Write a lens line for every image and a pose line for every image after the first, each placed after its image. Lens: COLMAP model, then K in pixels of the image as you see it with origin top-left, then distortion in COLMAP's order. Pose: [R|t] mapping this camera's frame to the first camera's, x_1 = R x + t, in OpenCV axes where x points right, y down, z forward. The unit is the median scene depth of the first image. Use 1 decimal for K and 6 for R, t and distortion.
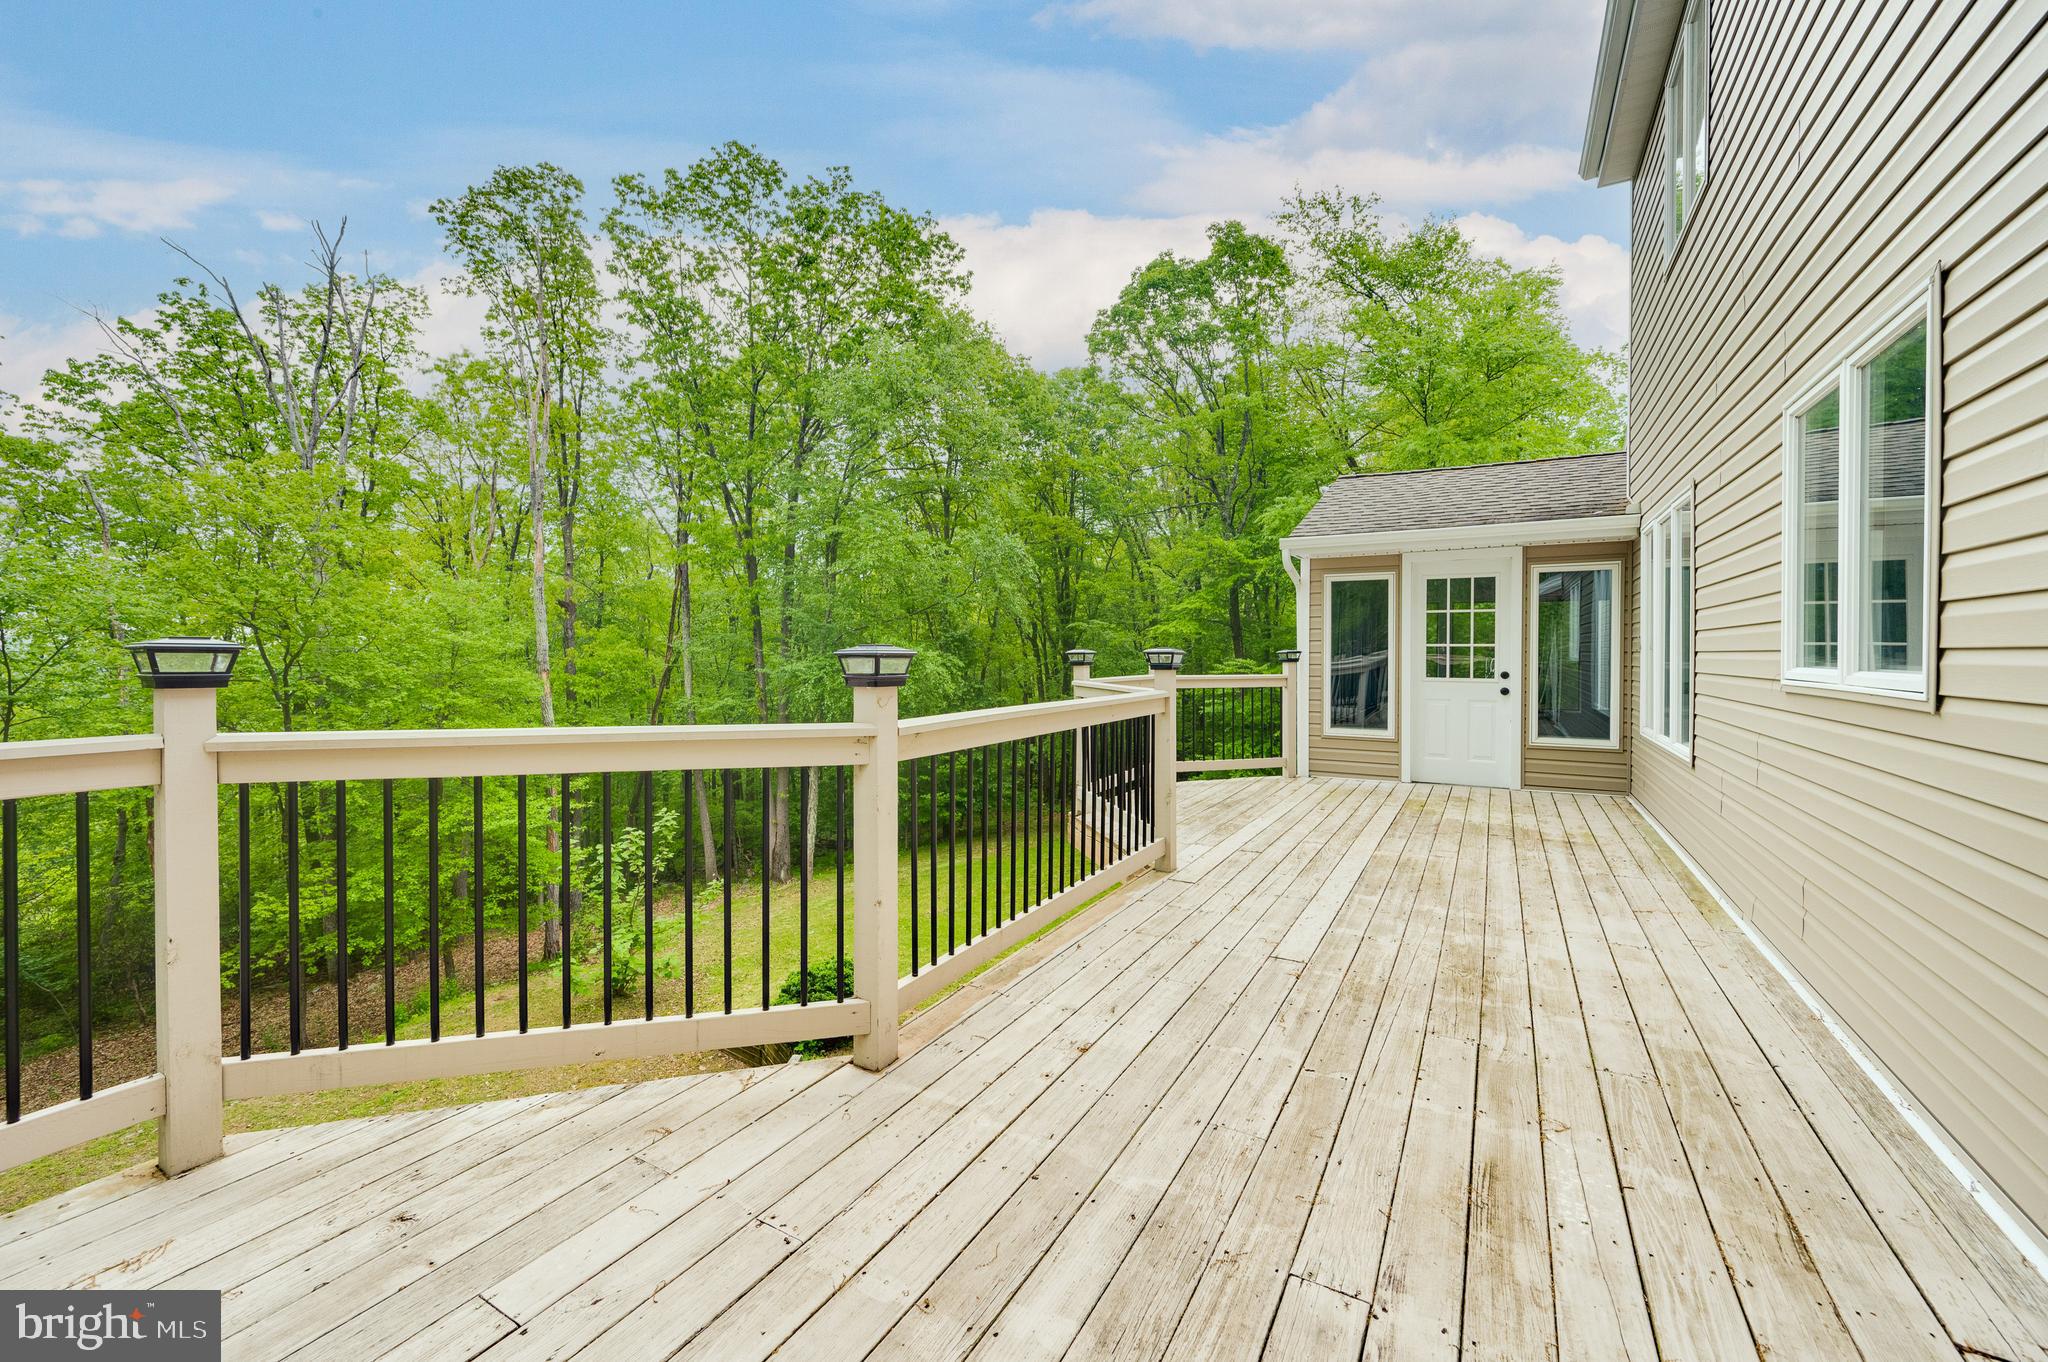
lens RADIAL K [[802.2, 0, 1029.3], [0, 802.2, 659.5], [0, 0, 1]] dist [-0.001190, 0.000259]
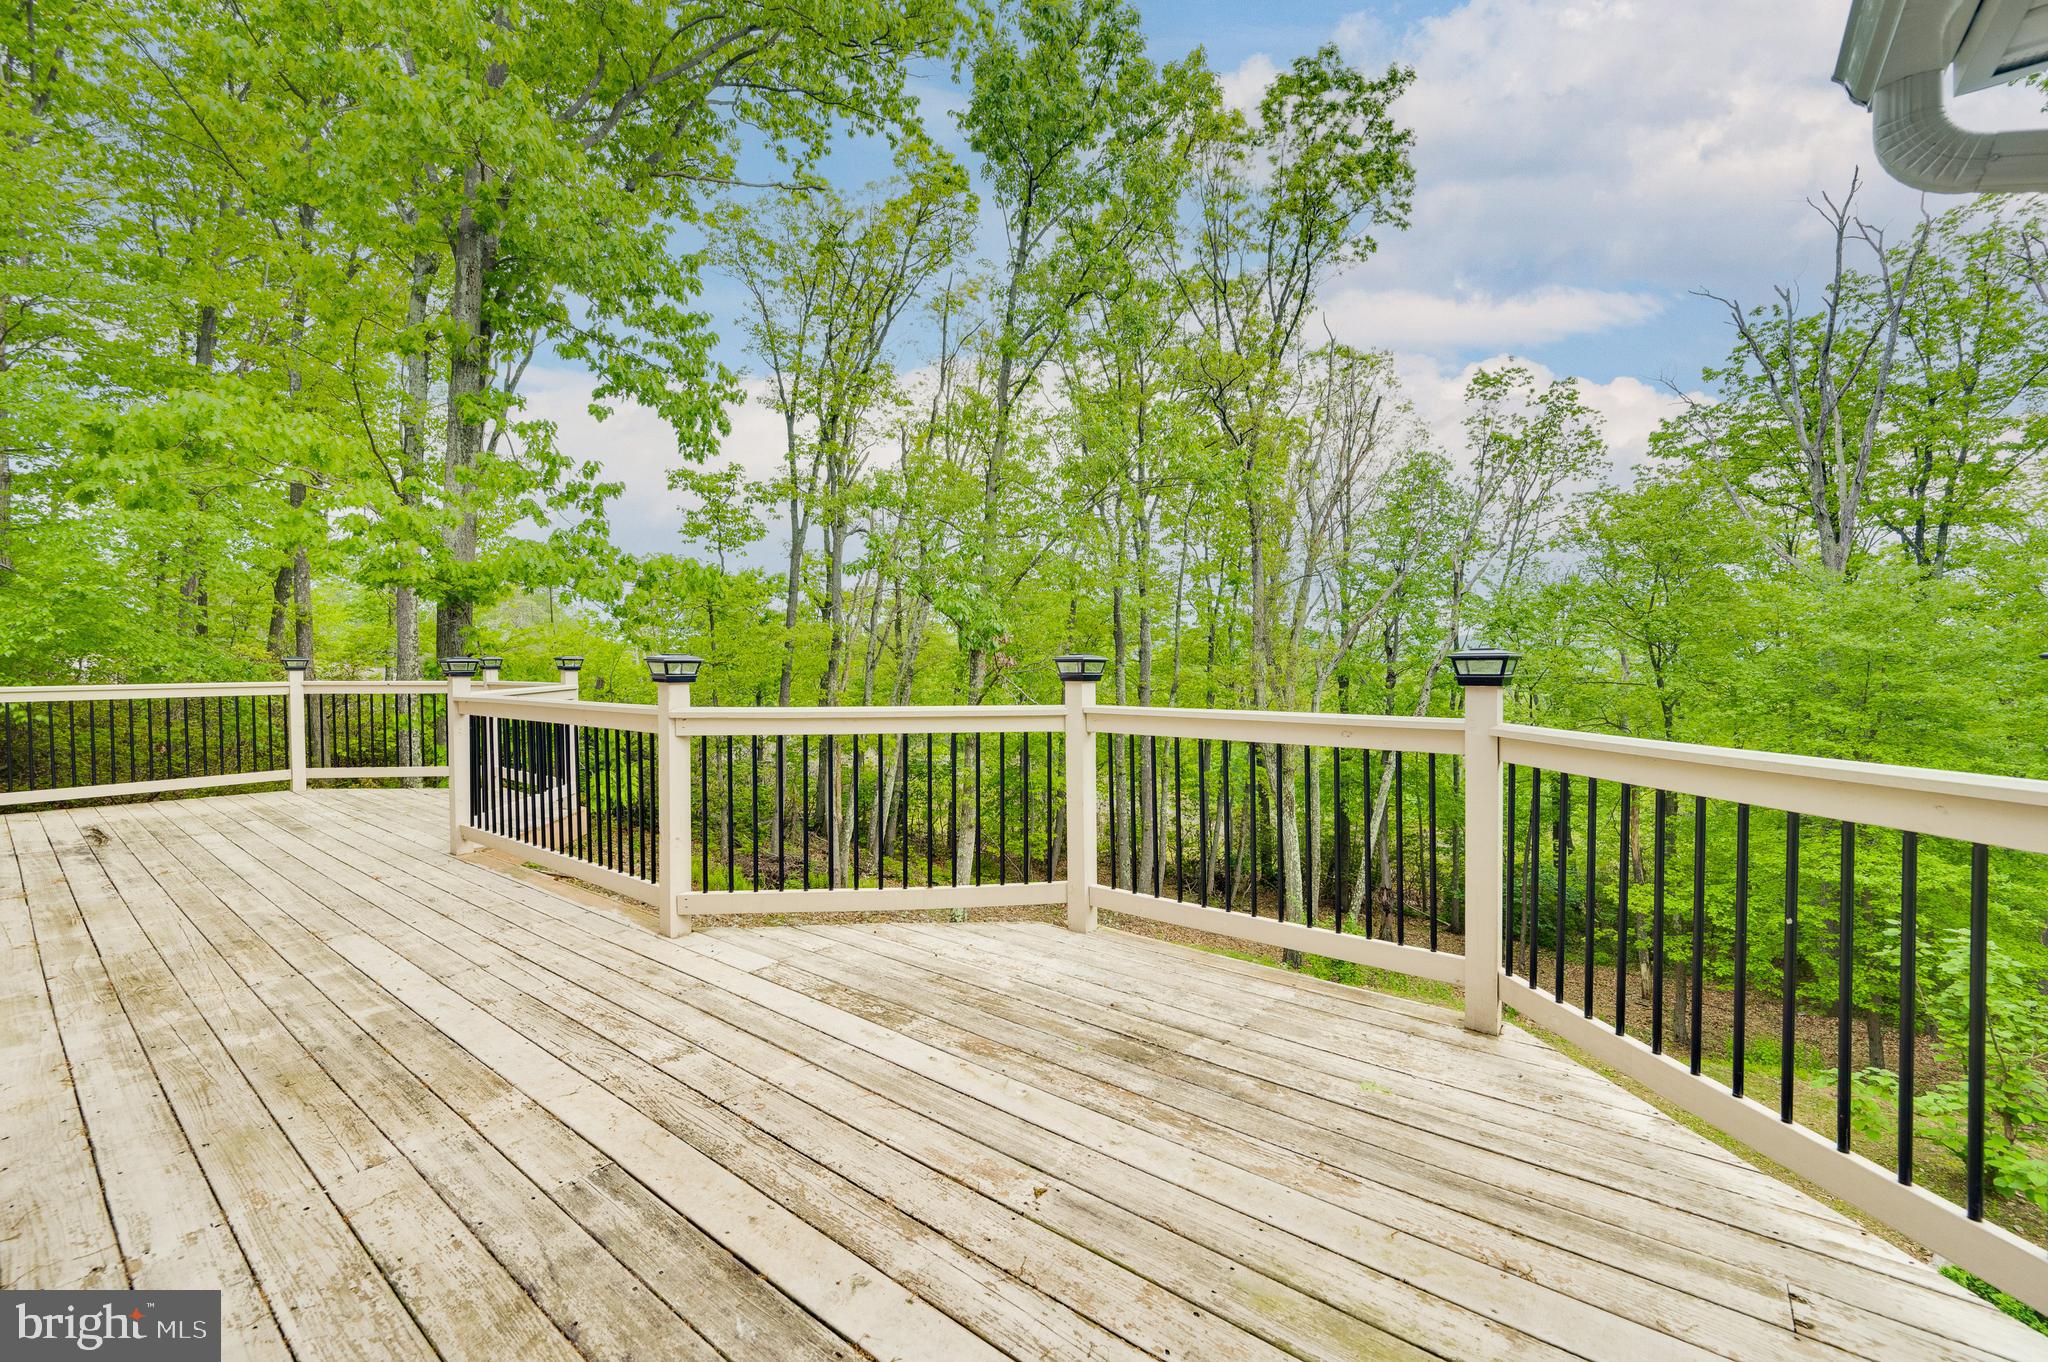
lens RADIAL K [[802.2, 0, 1029.7], [0, 802.2, 680.1], [0, 0, 1]] dist [-0.001190, 0.000259]
pose [[-0.112352, 0.022336, -0.993417, 1.131936], [-0.008301, 0.999691, 0.023416, -0.009935], [0.993634, 0.010877, -0.112132, 1.785759]]
